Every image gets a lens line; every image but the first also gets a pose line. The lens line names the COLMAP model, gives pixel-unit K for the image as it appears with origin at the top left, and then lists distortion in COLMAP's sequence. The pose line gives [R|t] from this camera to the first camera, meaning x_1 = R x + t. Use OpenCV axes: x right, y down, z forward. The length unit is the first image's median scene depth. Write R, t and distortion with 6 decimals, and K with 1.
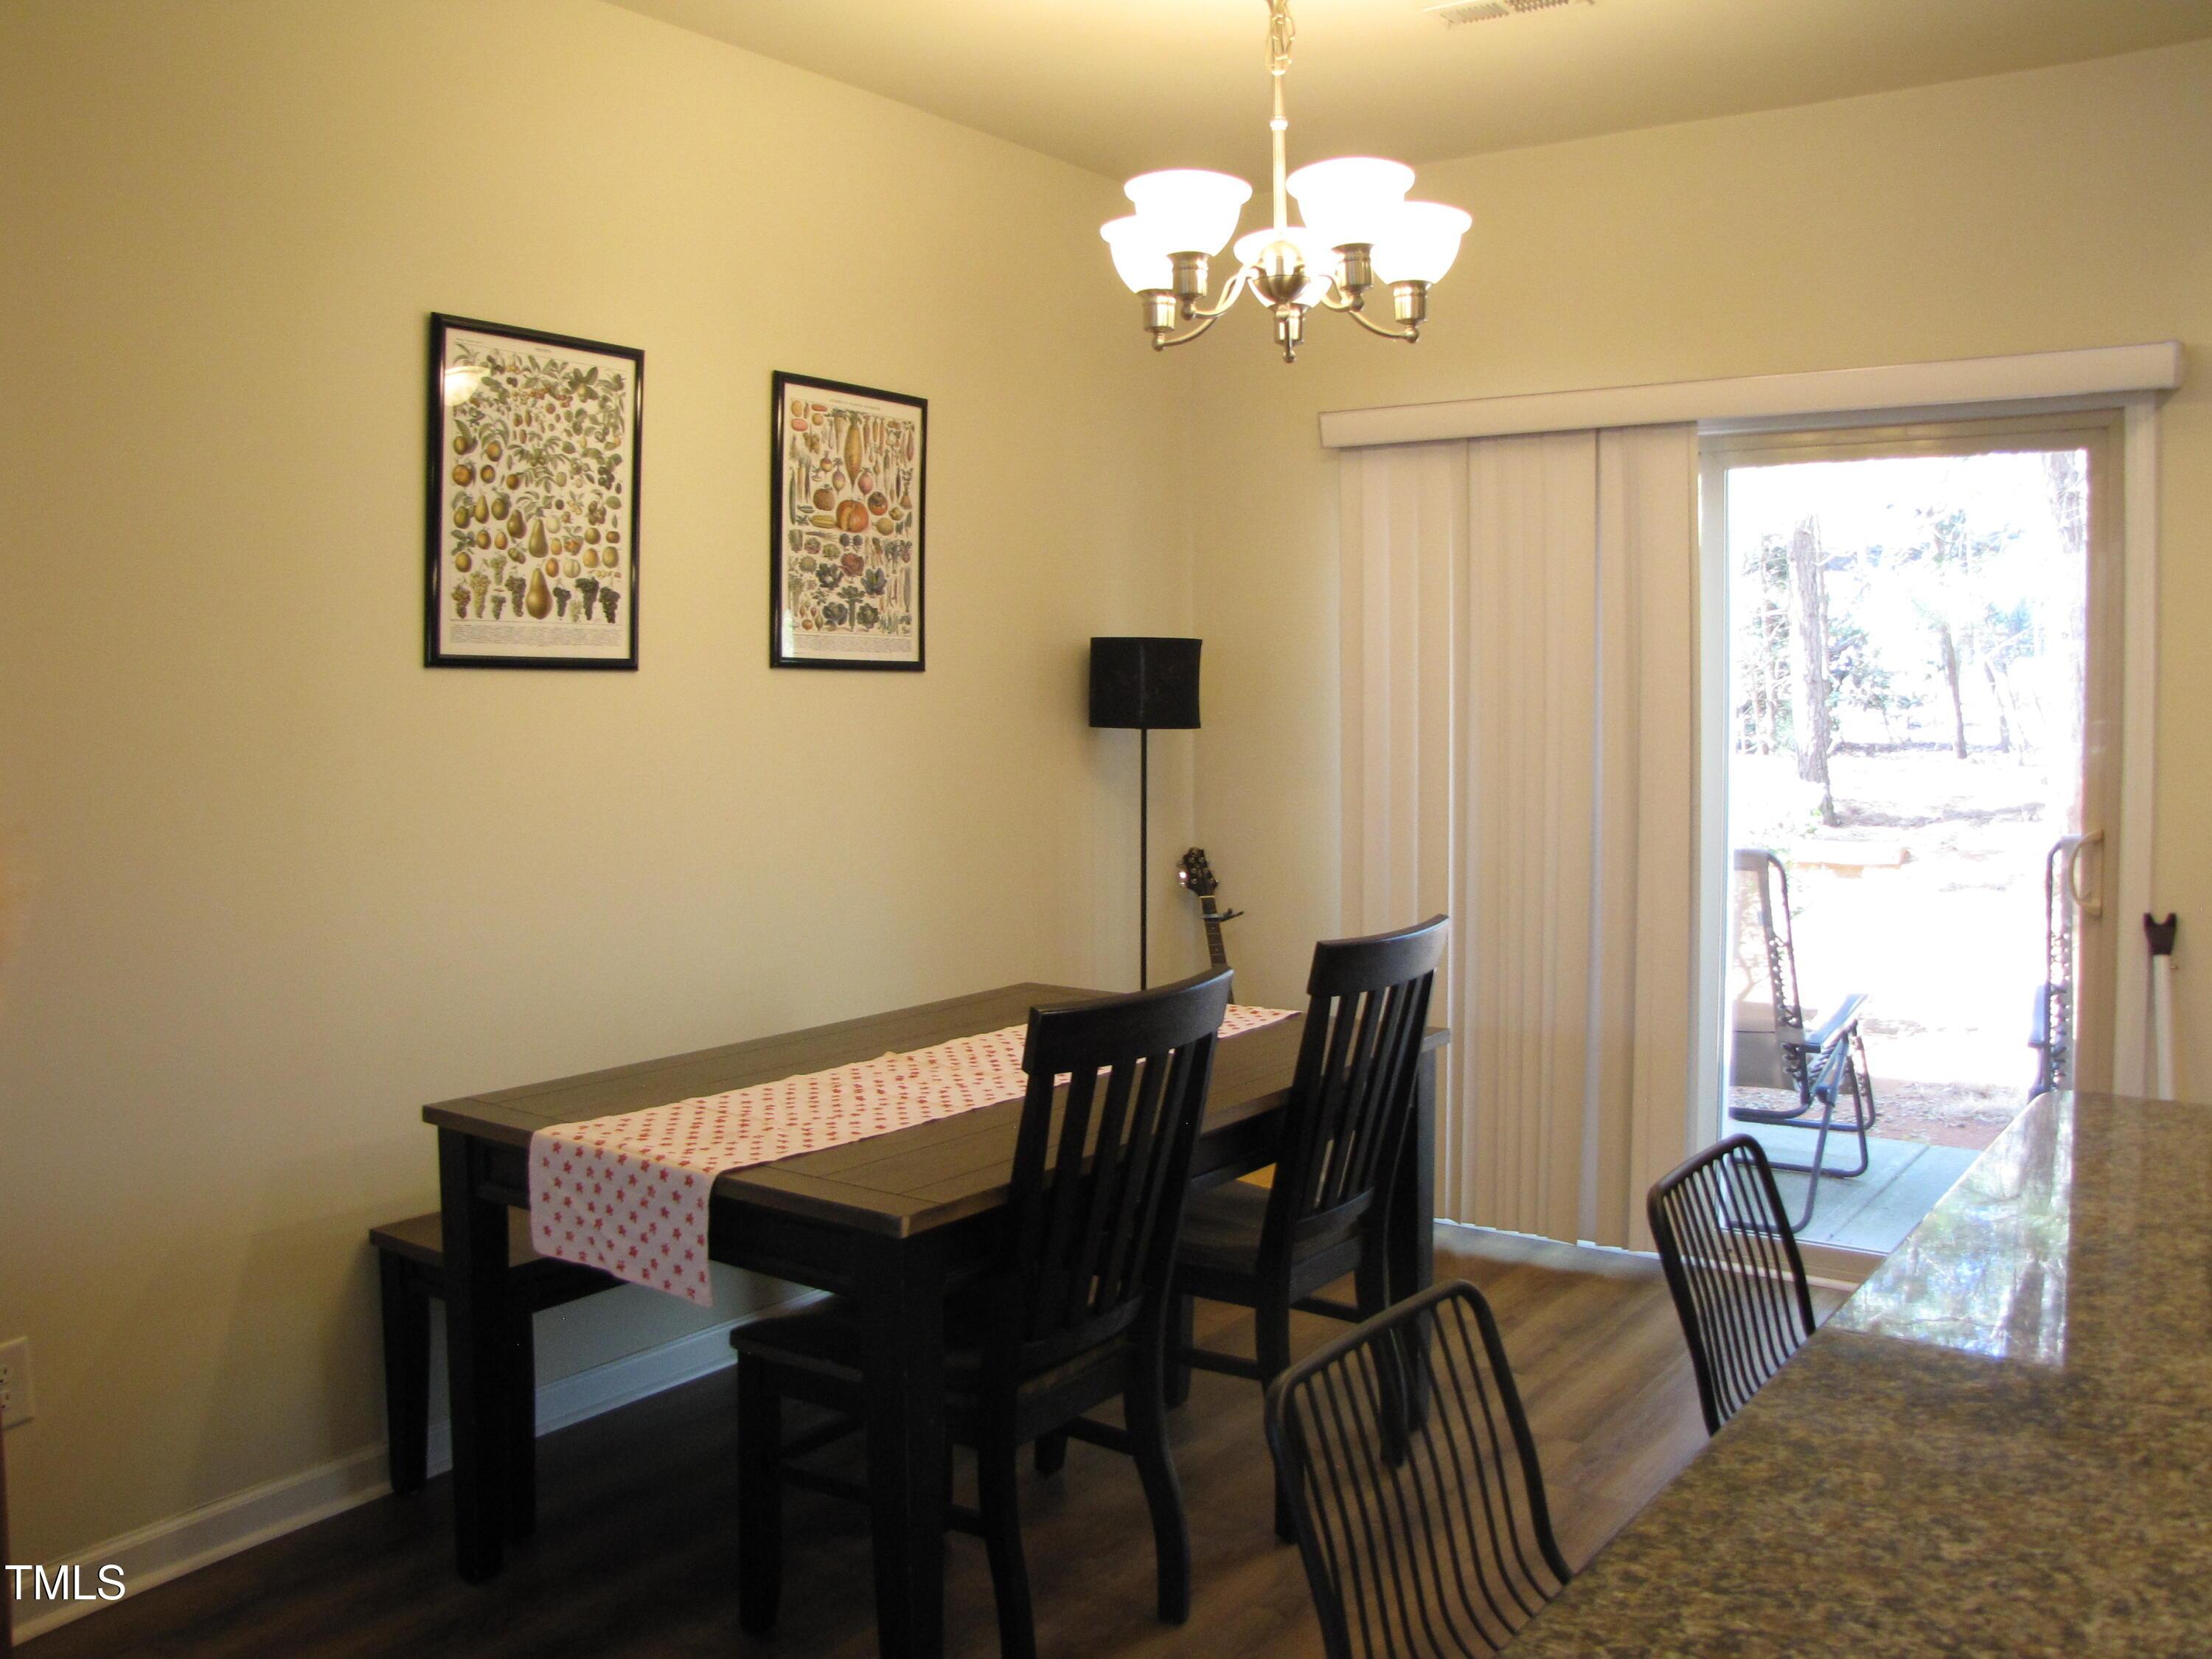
lens RADIAL K [[1865.3, 0, 1091.8], [0, 1865.3, 822.2], [0, 0, 1]] dist [-0.150123, 0.019596]
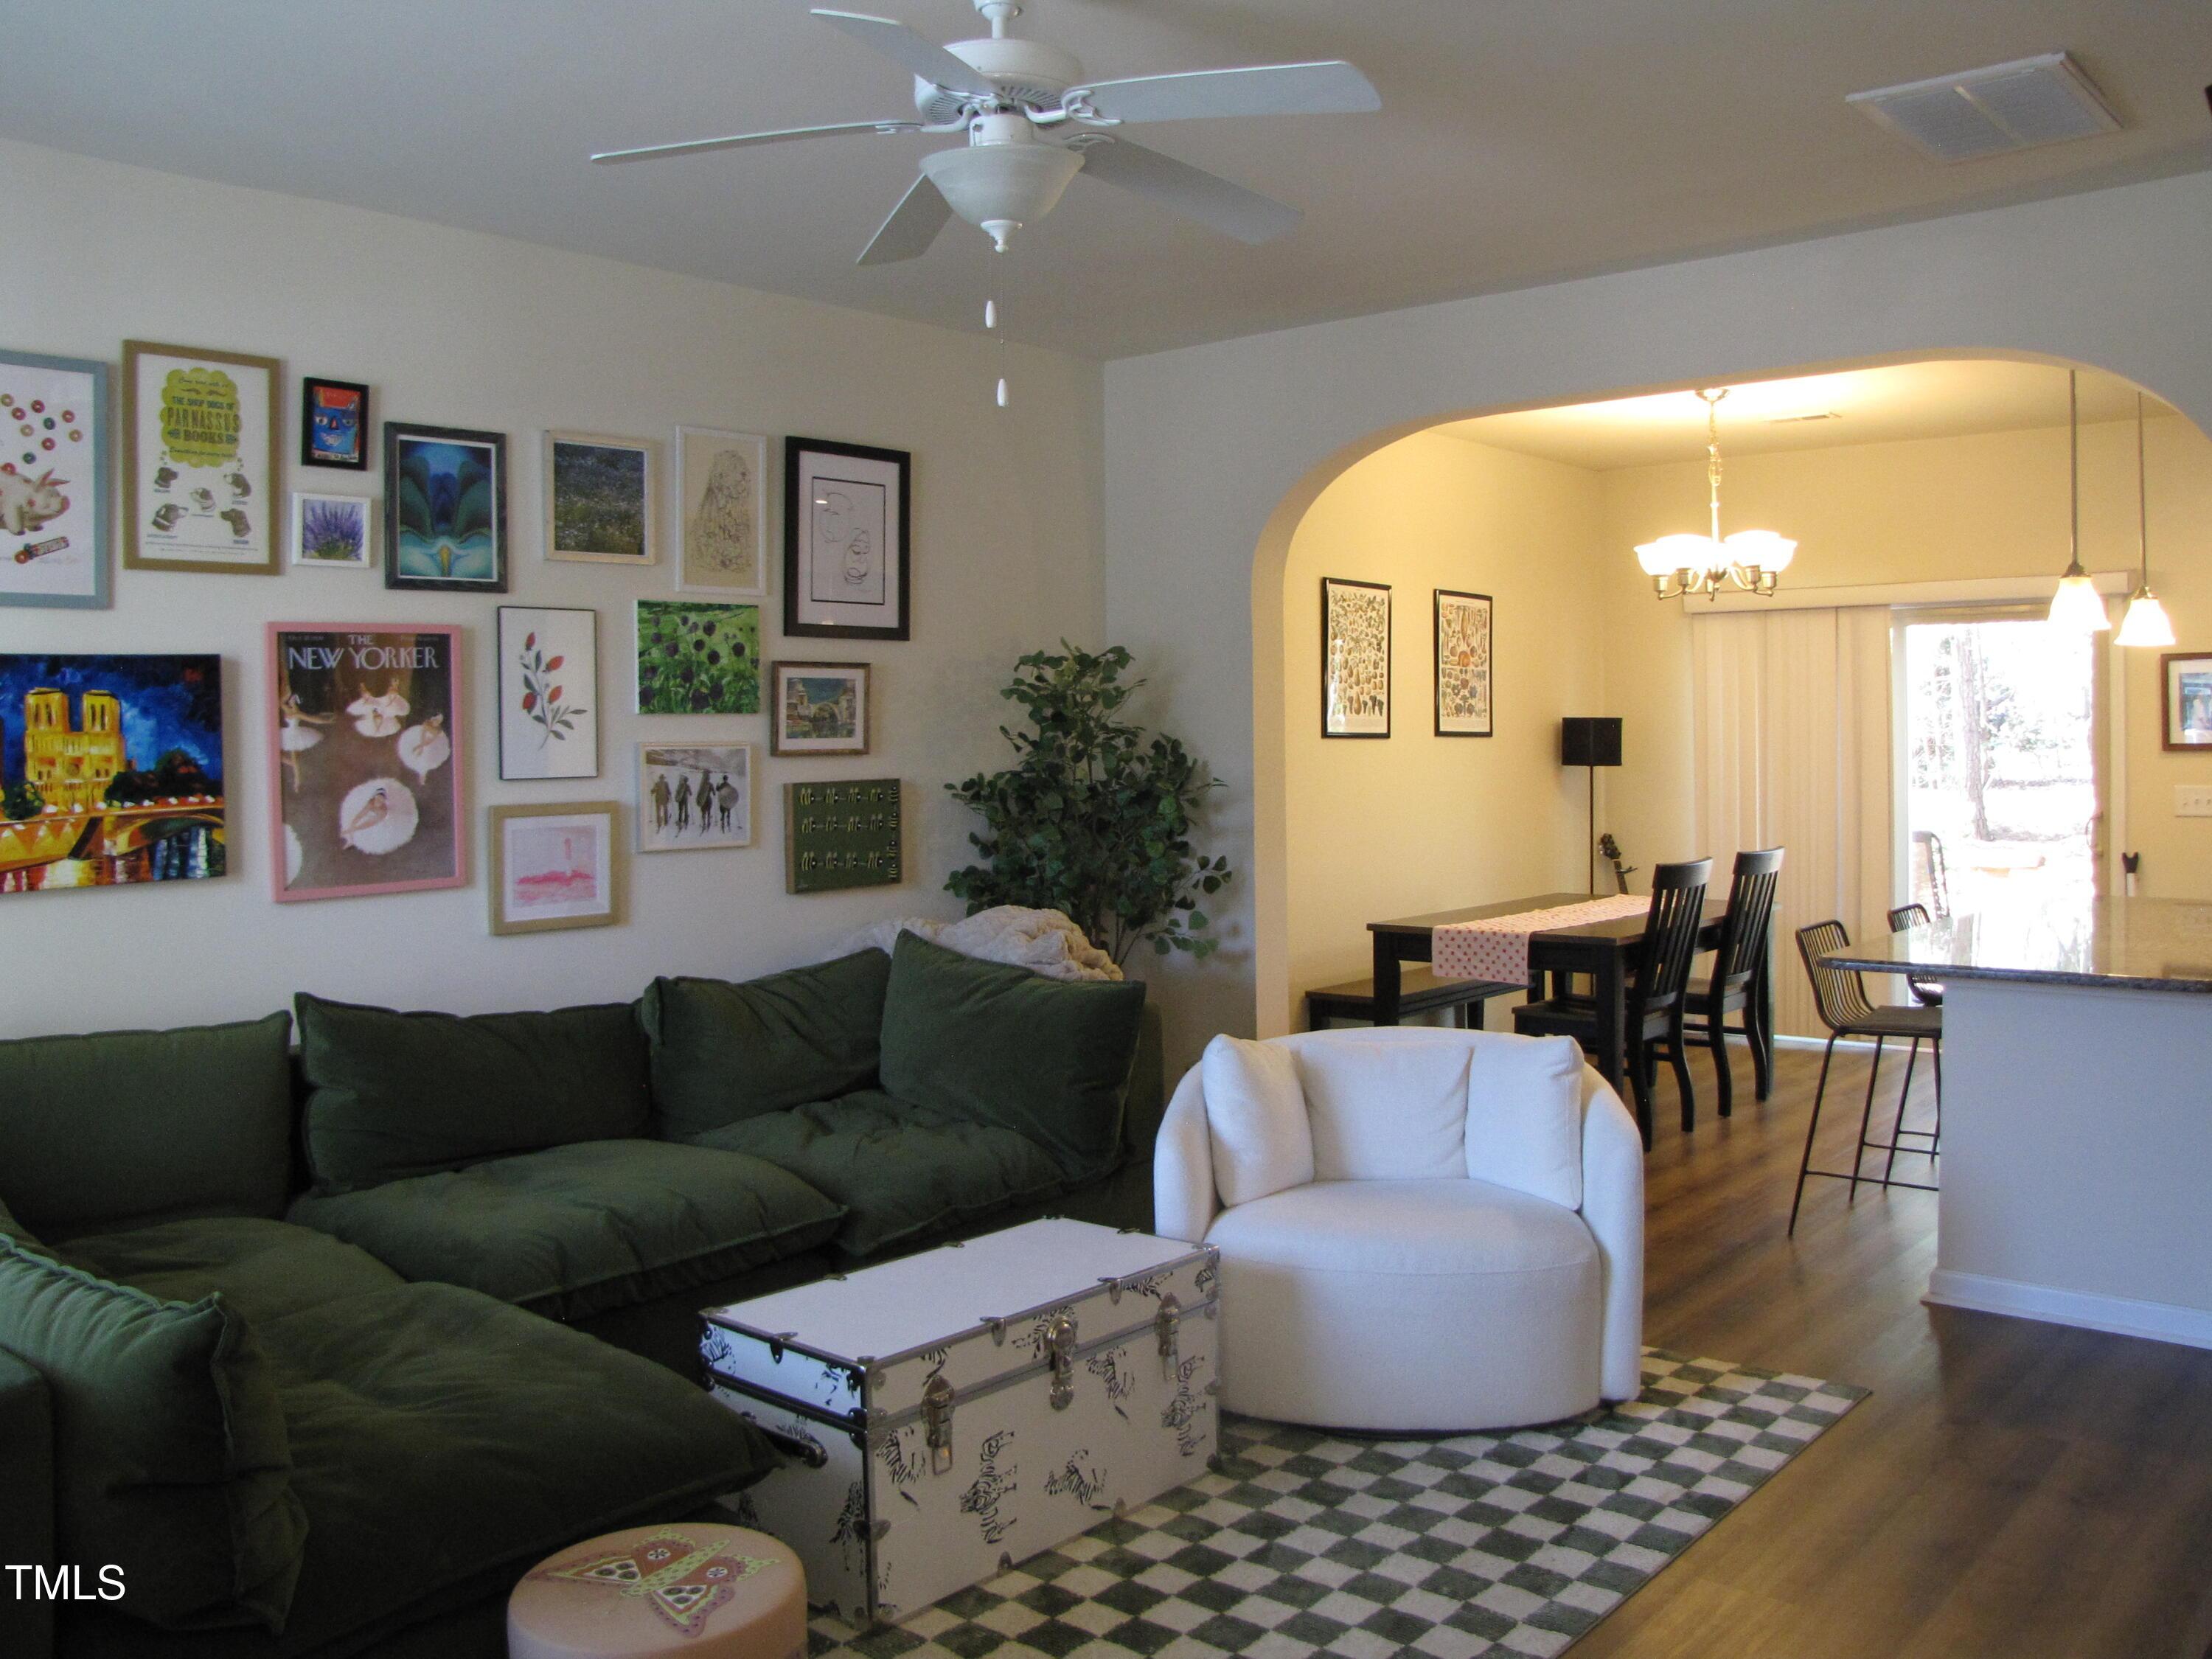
lens RADIAL K [[1865.3, 0, 1110.5], [0, 1865.3, 815.4], [0, 0, 1]] dist [-0.150123, 0.019596]
pose [[0.996957, -0.006953, -0.077642, -0.346062], [0.004586, 0.999520, -0.030628, 0.059437], [0.077818, 0.030179, 0.996511, -0.976418]]
